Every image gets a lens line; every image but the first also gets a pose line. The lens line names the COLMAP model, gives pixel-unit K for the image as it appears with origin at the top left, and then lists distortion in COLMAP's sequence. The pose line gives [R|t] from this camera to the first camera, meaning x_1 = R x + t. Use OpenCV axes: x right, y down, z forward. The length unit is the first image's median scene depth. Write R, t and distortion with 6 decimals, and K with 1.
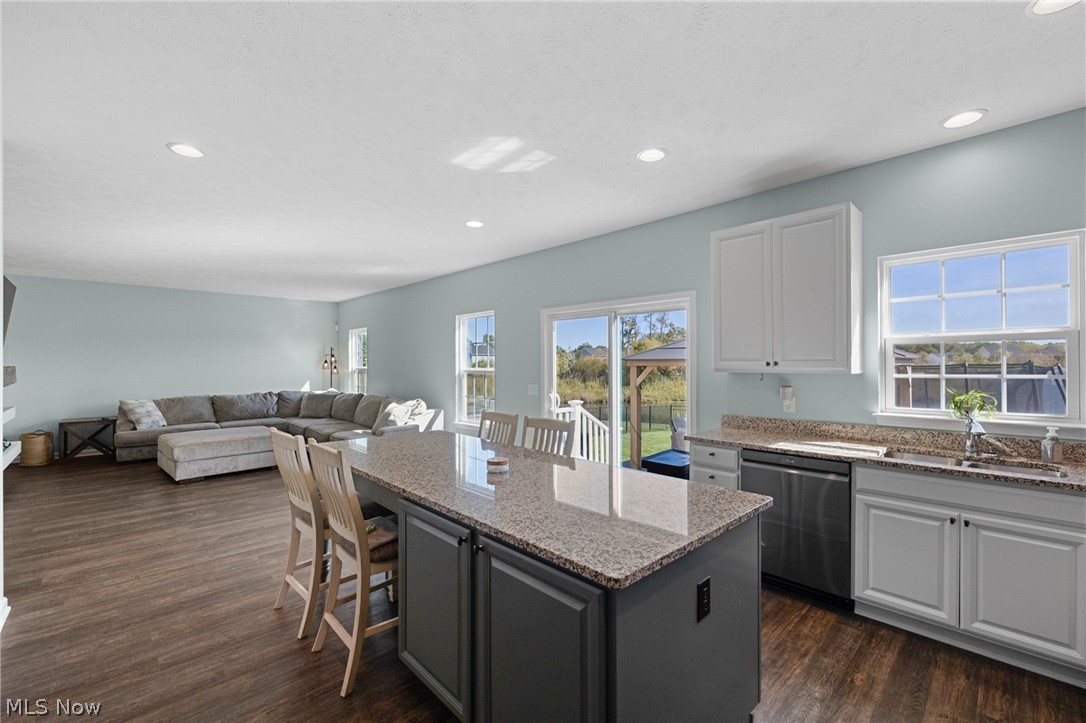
lens RADIAL K [[458.2, 0, 545.9], [0, 458.2, 361.8], [0, 0, 1]] dist [0.000068, -0.001129]
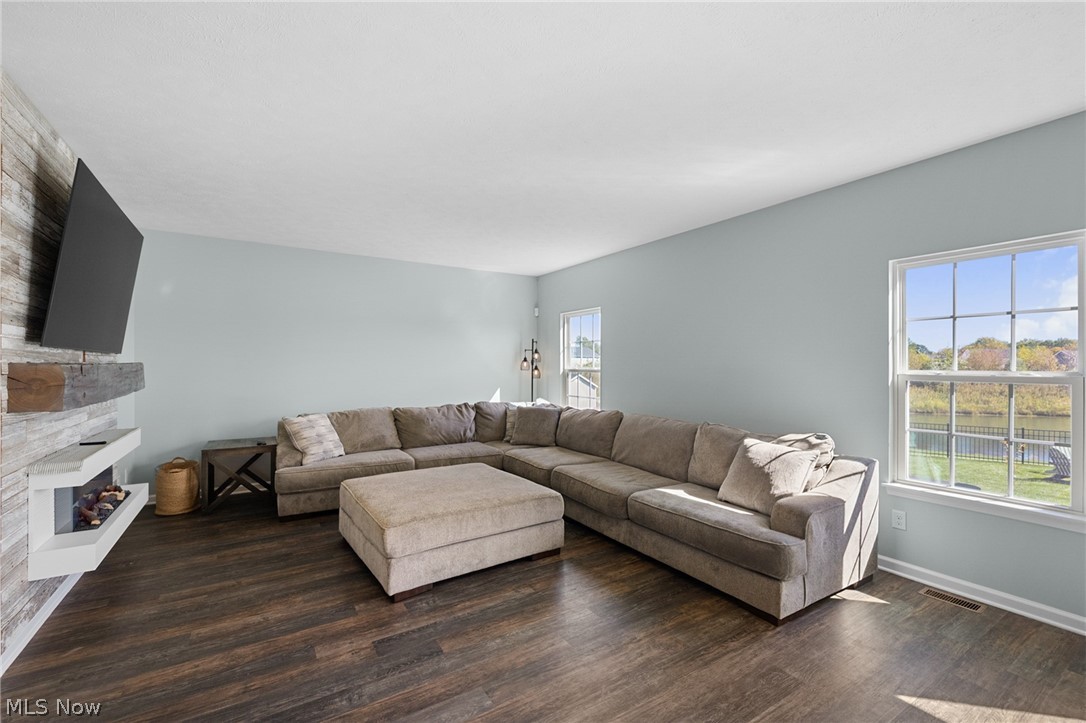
lens RADIAL K [[458.2, 0, 541.7], [0, 458.2, 362.3], [0, 0, 1]] dist [0.000068, -0.001129]
pose [[0.980073, 0.006122, -0.198544, -0.158473], [-0.005768, 0.999981, 0.002363, 0.000946], [0.198554, -0.001171, 0.980089, 0.157059]]
